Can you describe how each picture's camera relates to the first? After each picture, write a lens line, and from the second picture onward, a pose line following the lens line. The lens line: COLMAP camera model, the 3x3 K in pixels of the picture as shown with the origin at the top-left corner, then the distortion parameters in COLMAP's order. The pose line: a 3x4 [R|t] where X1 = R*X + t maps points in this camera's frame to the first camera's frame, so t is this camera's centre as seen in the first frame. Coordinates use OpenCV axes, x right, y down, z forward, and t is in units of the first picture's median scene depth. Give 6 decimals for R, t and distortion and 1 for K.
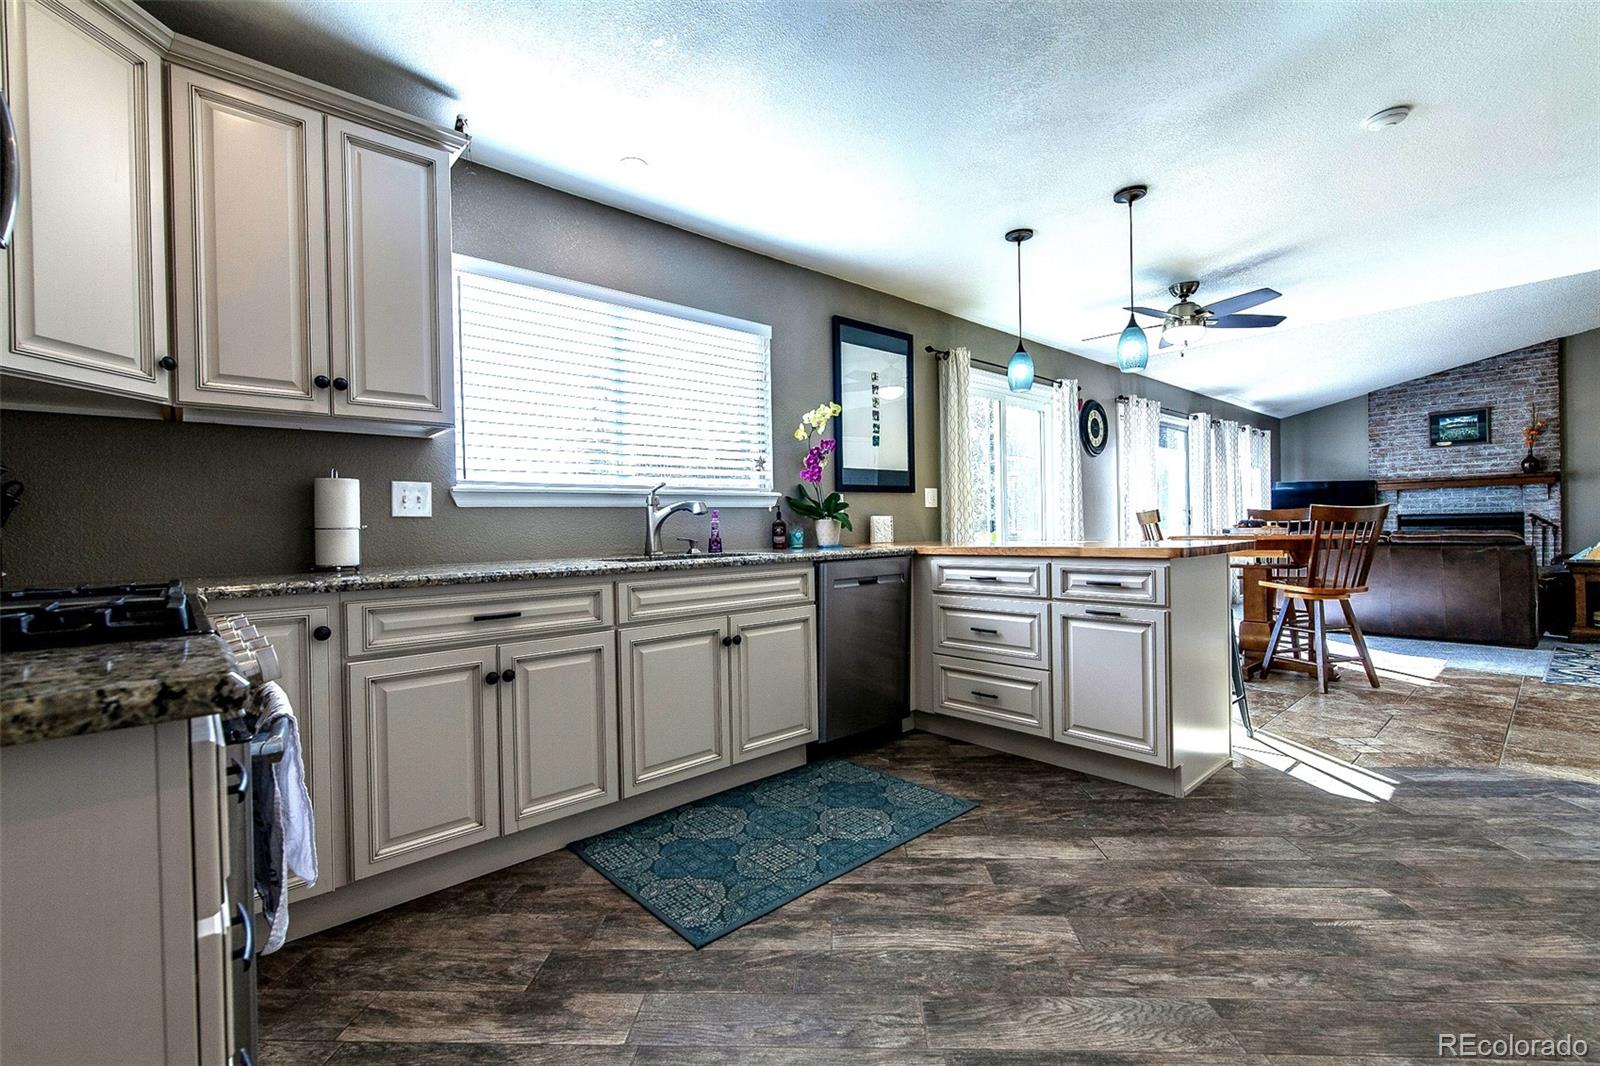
lens RADIAL K [[695.0, 0, 803.0], [0, 695.0, 537.3], [0, 0, 1]] dist [0.009569, 0.000004]
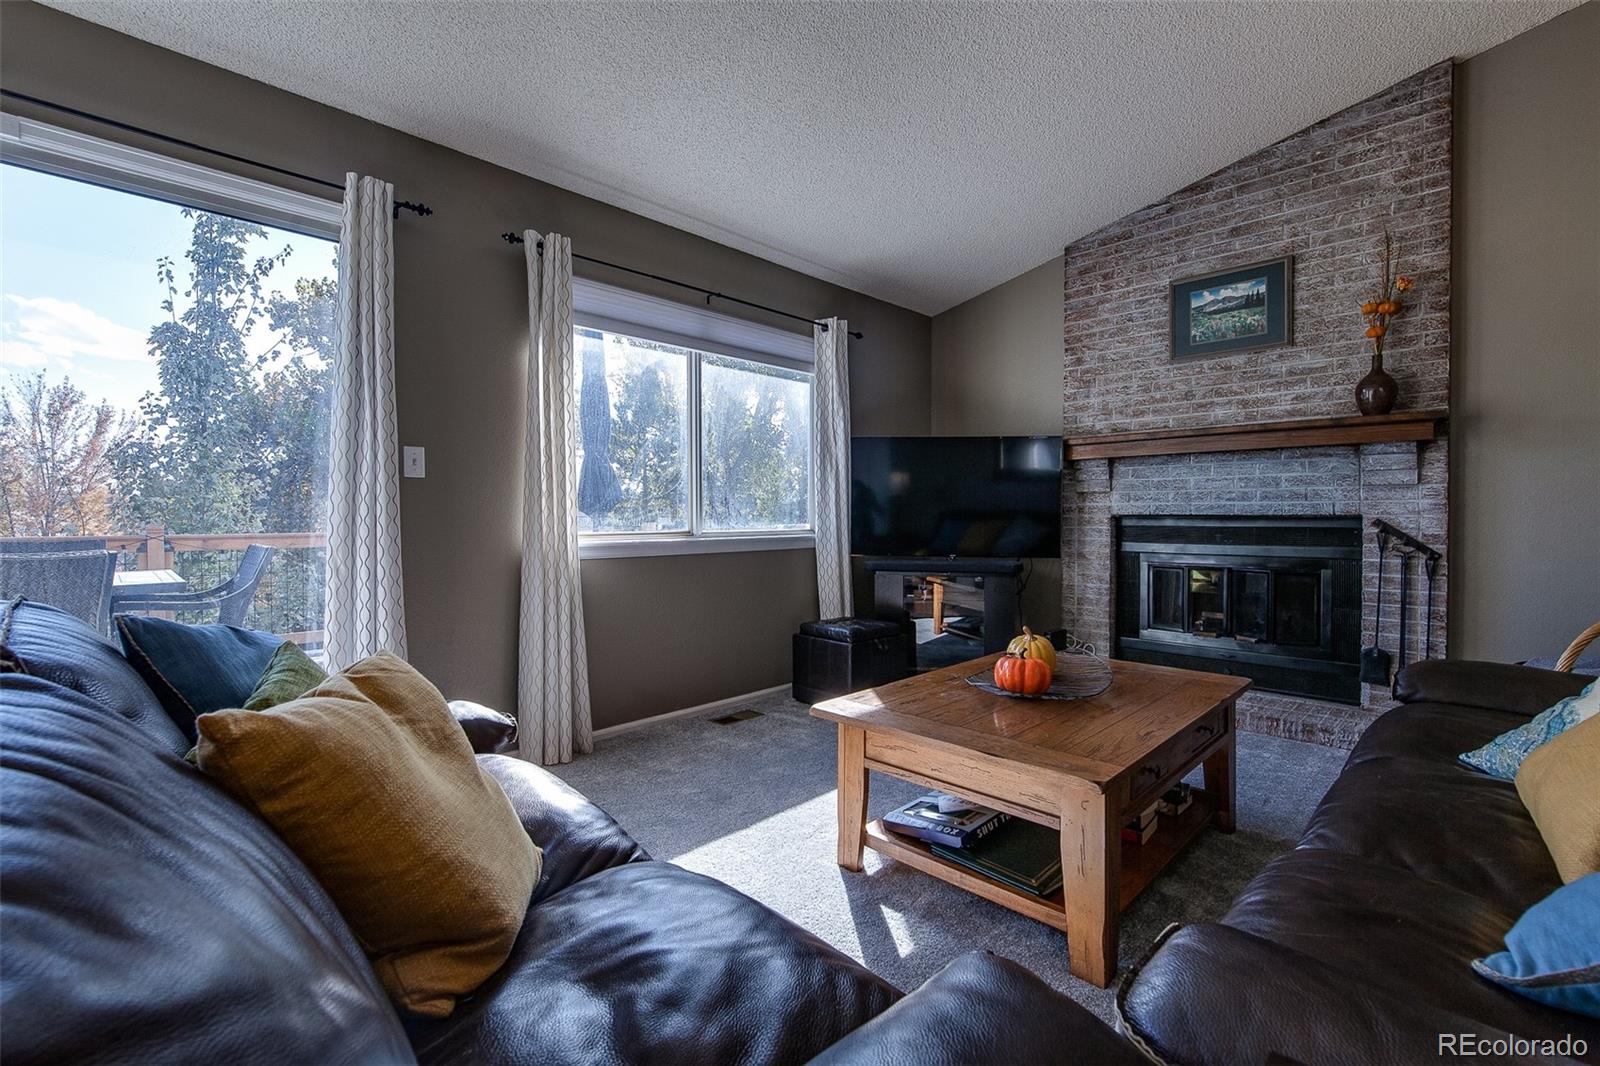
lens RADIAL K [[695.0, 0, 799.1], [0, 695.0, 527.3], [0, 0, 1]] dist [0.009569, 0.000004]
pose [[0.997821, 0.017901, 0.063508, 0.681886], [-0.018115, 0.999832, 0.002788, -0.024378], [-0.063447, -0.003932, 0.997977, 0.622854]]
